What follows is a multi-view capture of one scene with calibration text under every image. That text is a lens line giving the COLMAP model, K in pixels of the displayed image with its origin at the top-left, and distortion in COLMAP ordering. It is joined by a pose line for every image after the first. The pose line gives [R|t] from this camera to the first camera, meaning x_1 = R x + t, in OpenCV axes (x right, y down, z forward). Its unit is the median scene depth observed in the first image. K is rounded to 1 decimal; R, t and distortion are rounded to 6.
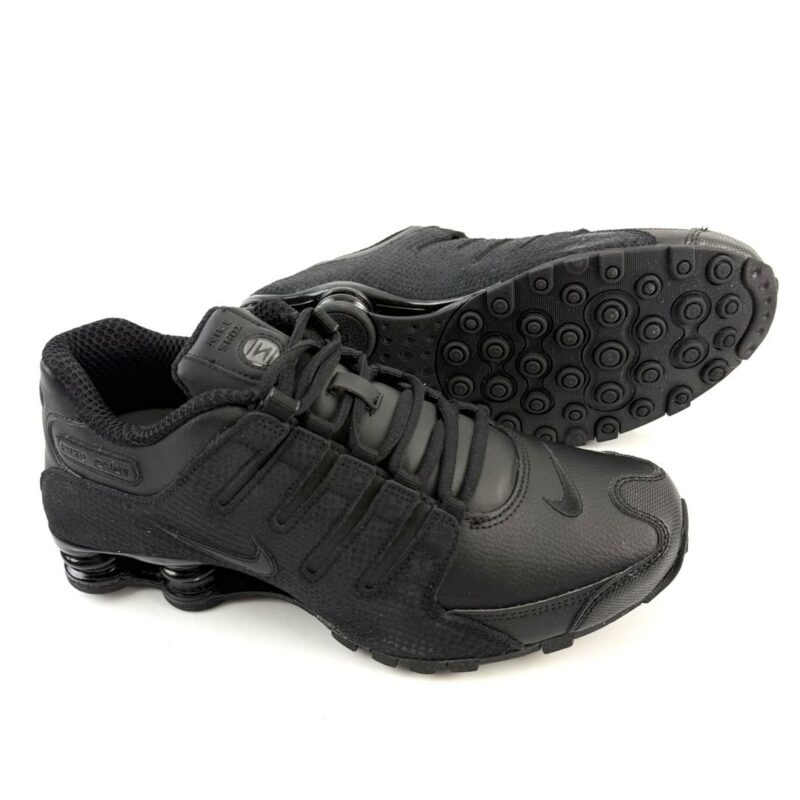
lens RADIAL K [[759.8, 0, 377.3], [0, 759.8, 401.8], [0, 0, 1]] dist [0.111671, -0.407055]
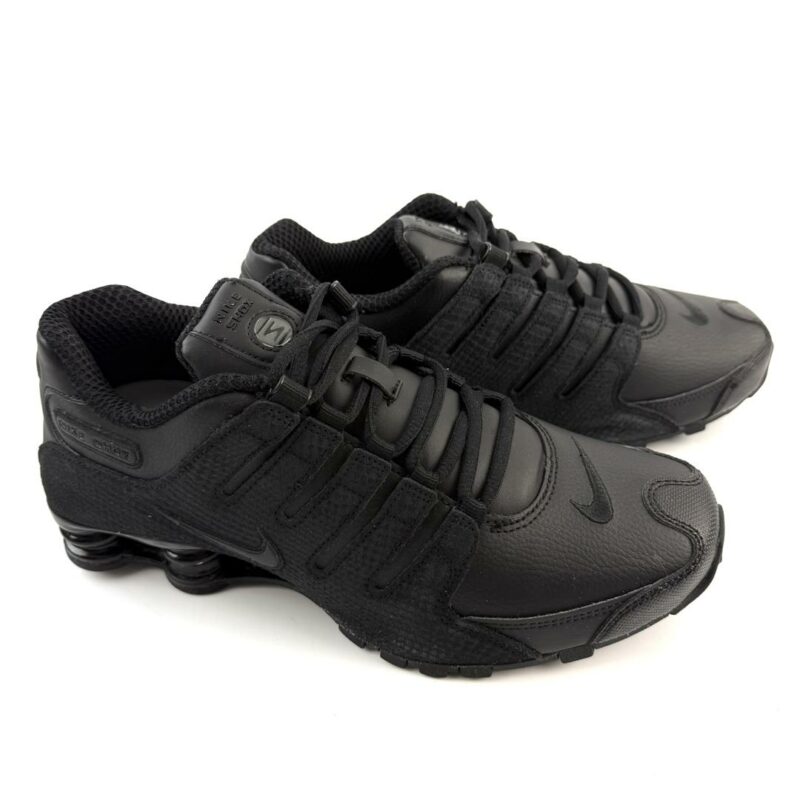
lens RADIAL K [[759.8, 0, 377.3], [0, 759.8, 401.8], [0, 0, 1]] dist [0.111671, -0.407055]
pose [[0.999068, 0.038448, -0.019617, -0.004190], [-0.036832, 0.996350, 0.077002, -0.057053], [0.022506, -0.076208, 0.996838, 0.077415]]
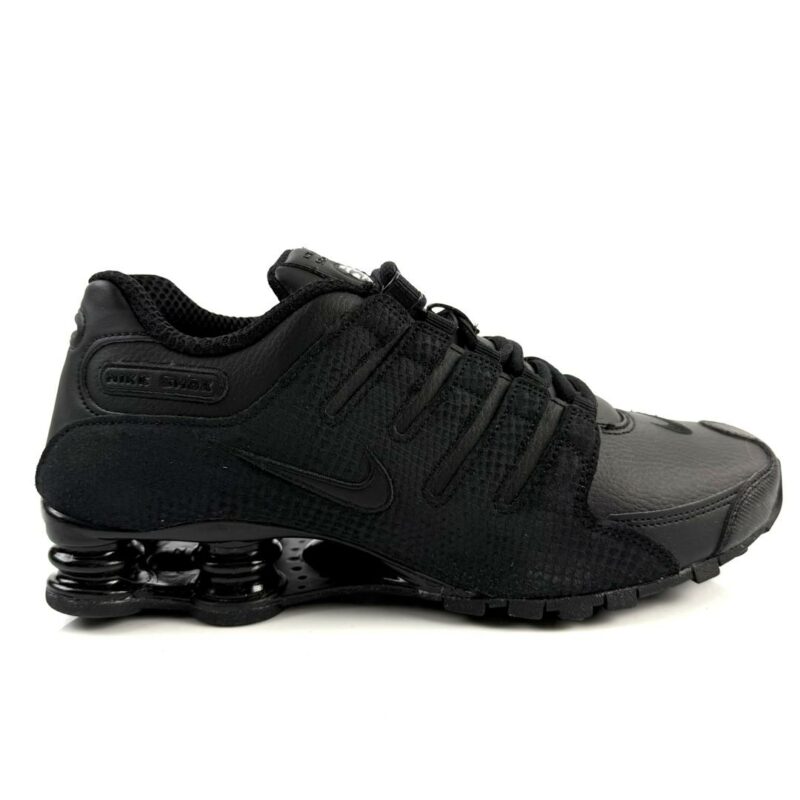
lens RADIAL K [[759.8, 0, 377.3], [0, 759.8, 401.8], [0, 0, 1]] dist [0.111671, -0.407055]
pose [[0.963624, 0.032644, 0.265260, -0.377267], [0.097426, 0.881312, -0.462383, 0.518219], [-0.248870, 0.471407, 0.846073, 0.258534]]
